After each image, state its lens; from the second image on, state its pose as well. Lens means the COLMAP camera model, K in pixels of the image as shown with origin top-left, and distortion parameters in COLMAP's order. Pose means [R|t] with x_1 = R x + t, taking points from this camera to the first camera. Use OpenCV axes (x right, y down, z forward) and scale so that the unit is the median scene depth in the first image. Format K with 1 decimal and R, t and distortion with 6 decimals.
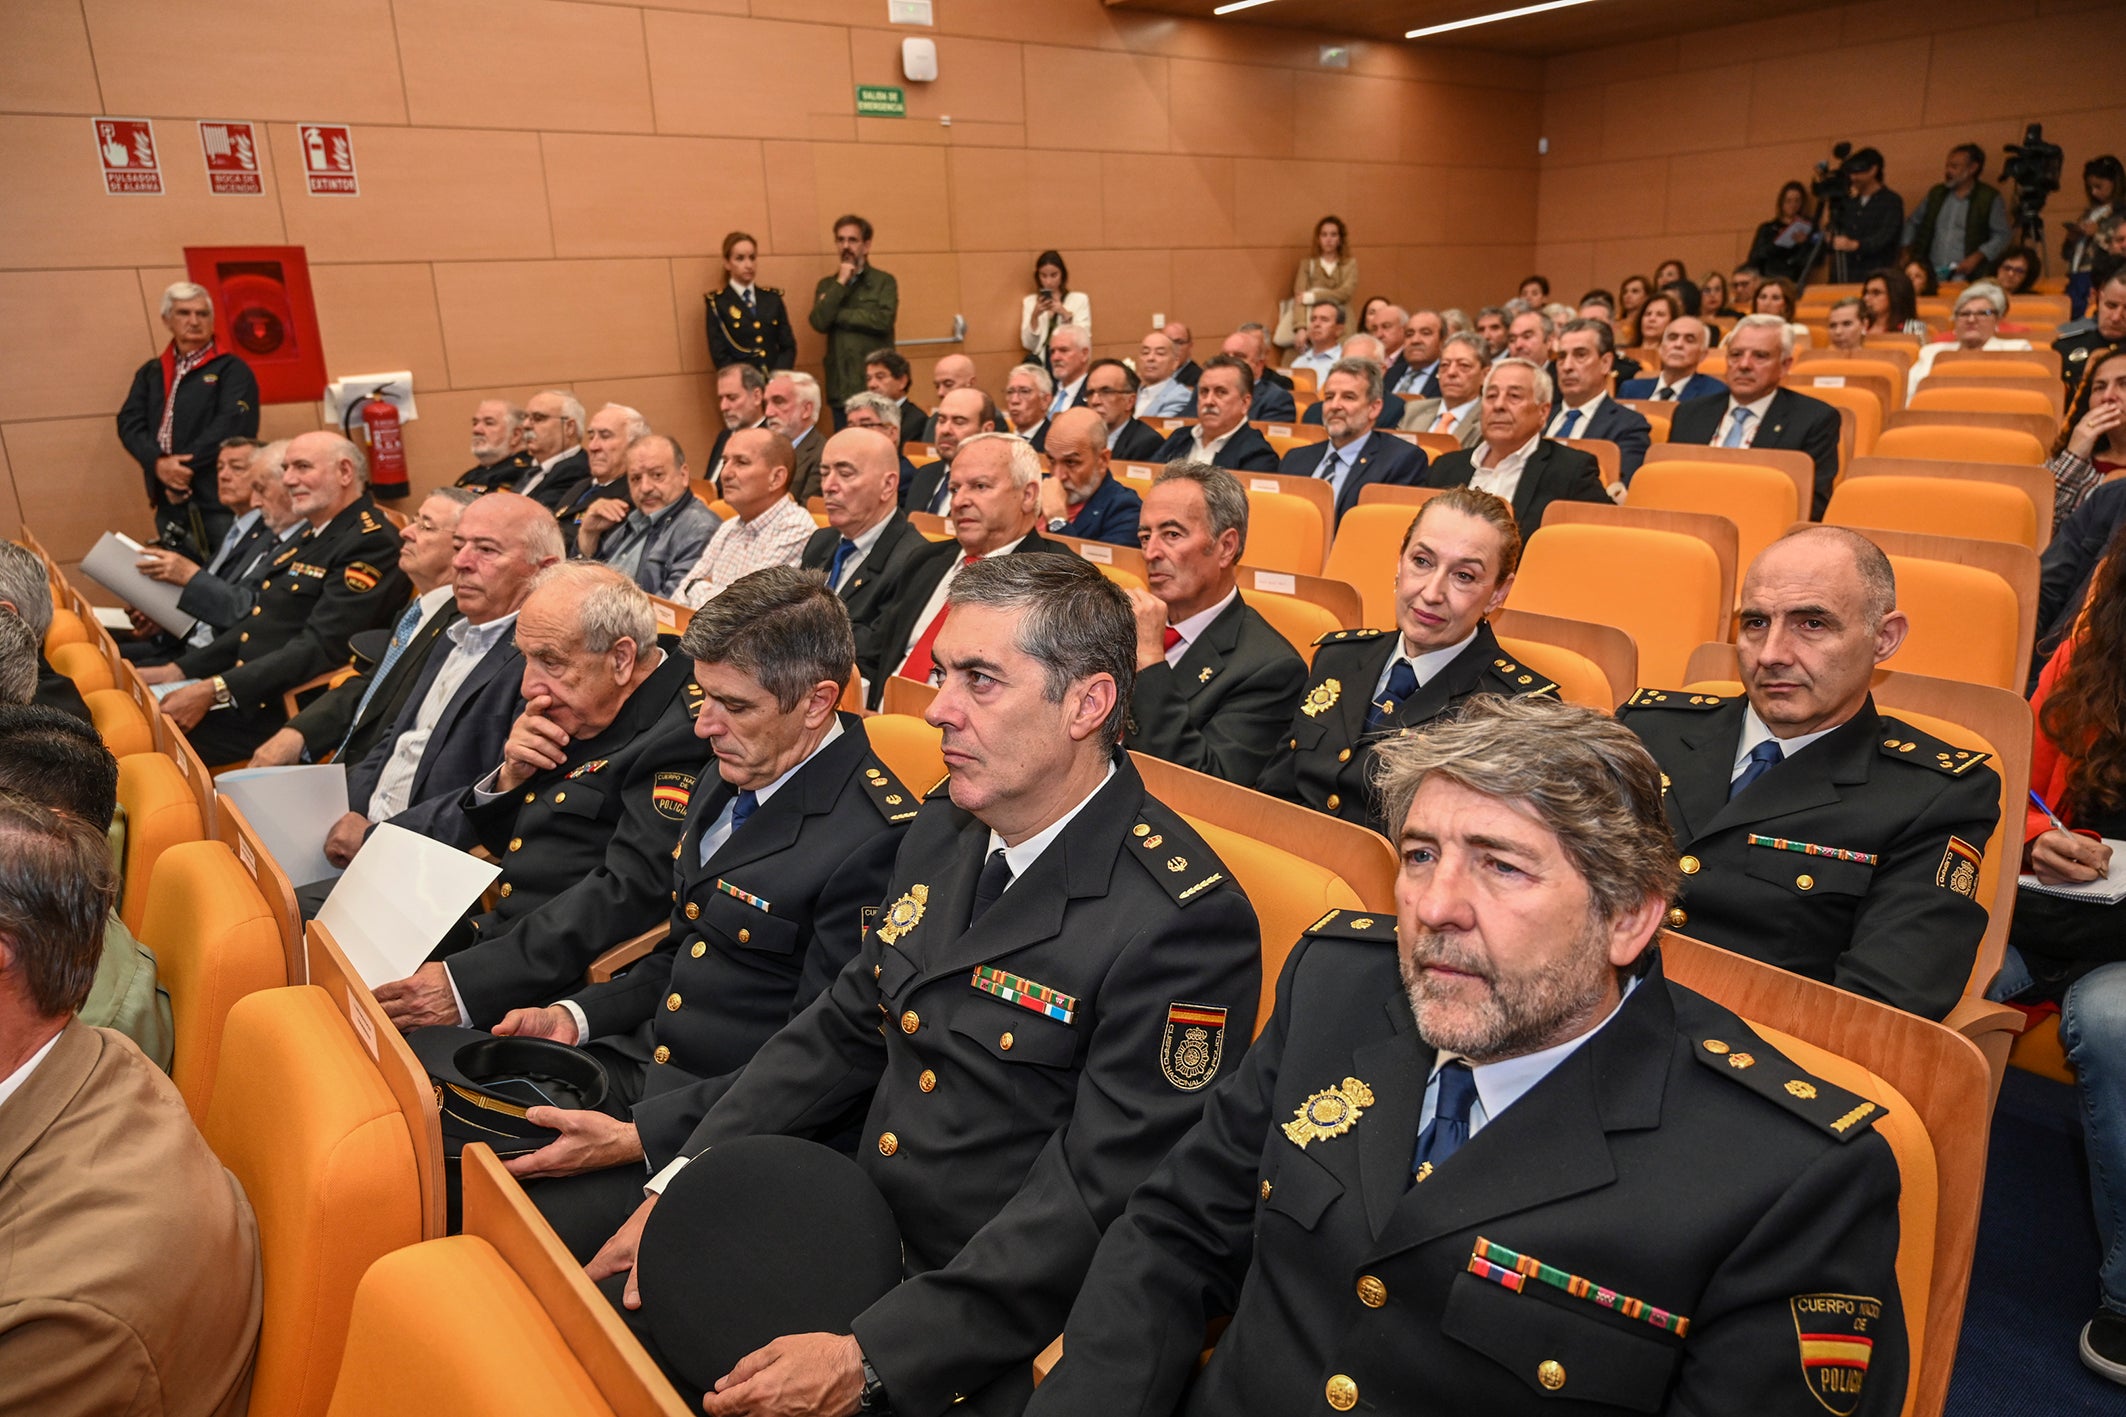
lens RADIAL K [[1391.1, 0, 1069.5], [0, 1391.1, 695.4], [0, 0, 1]] dist [-0.009440, 0.003594]
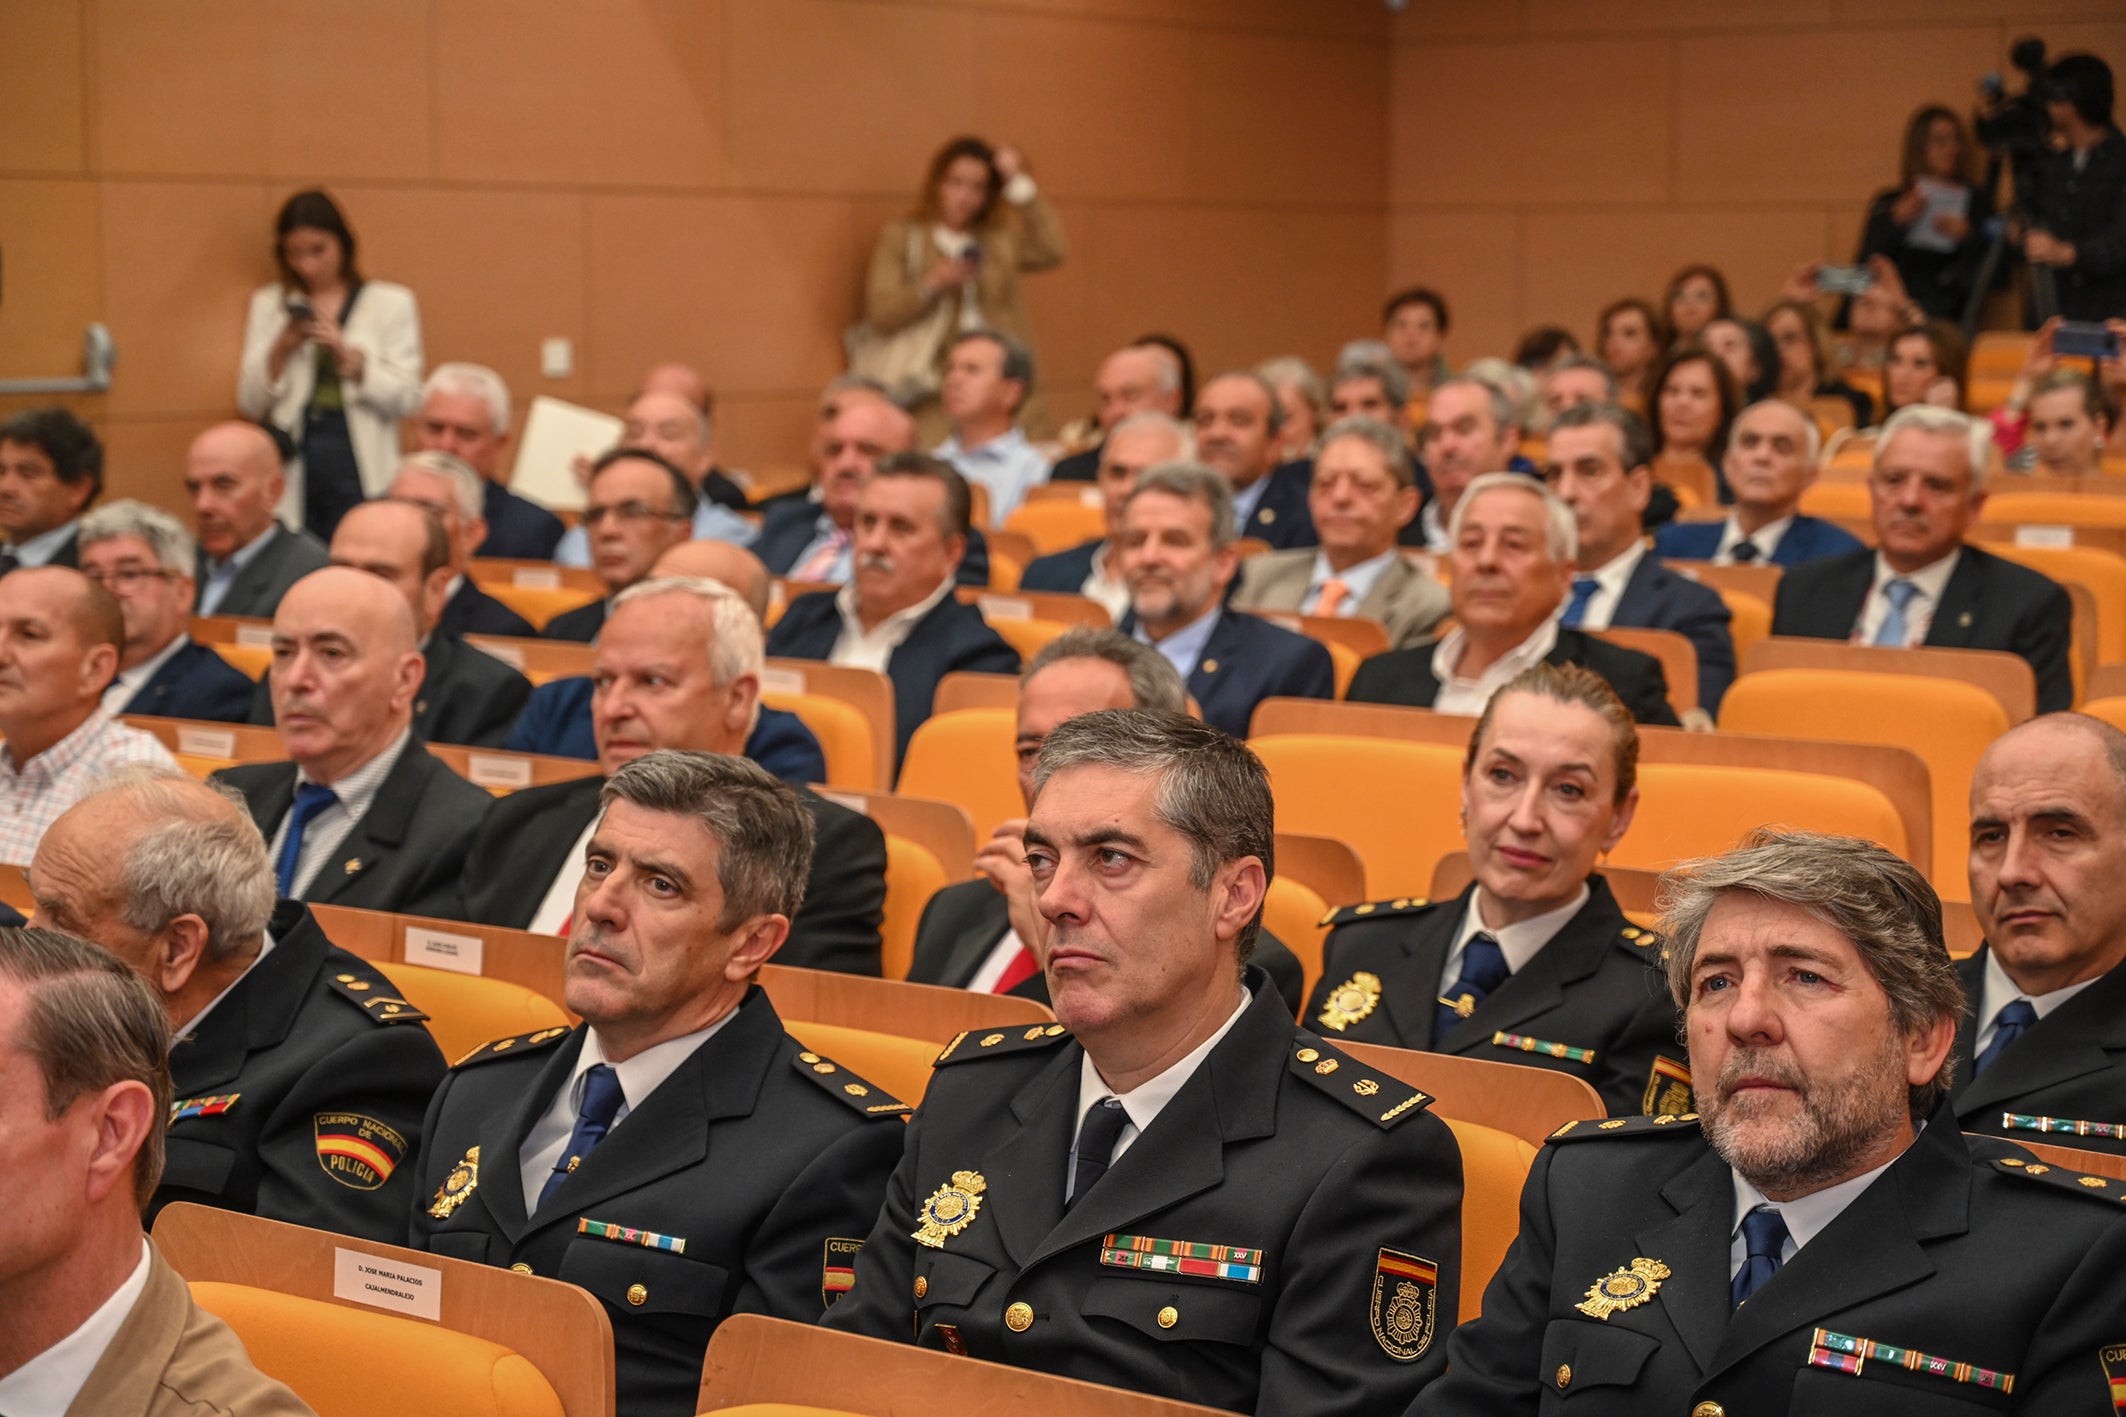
lens RADIAL K [[4378.5, 0, 1053.7], [0, 4378.5, 714.8], [0, 0, 1]] dist [0.004575, 0.000000]
pose [[0.962556, 0.016765, 0.270563, -0.291561], [0.030808, 0.984854, -0.170627, 0.125221], [-0.269325, 0.172574, 0.947461, -0.512153]]
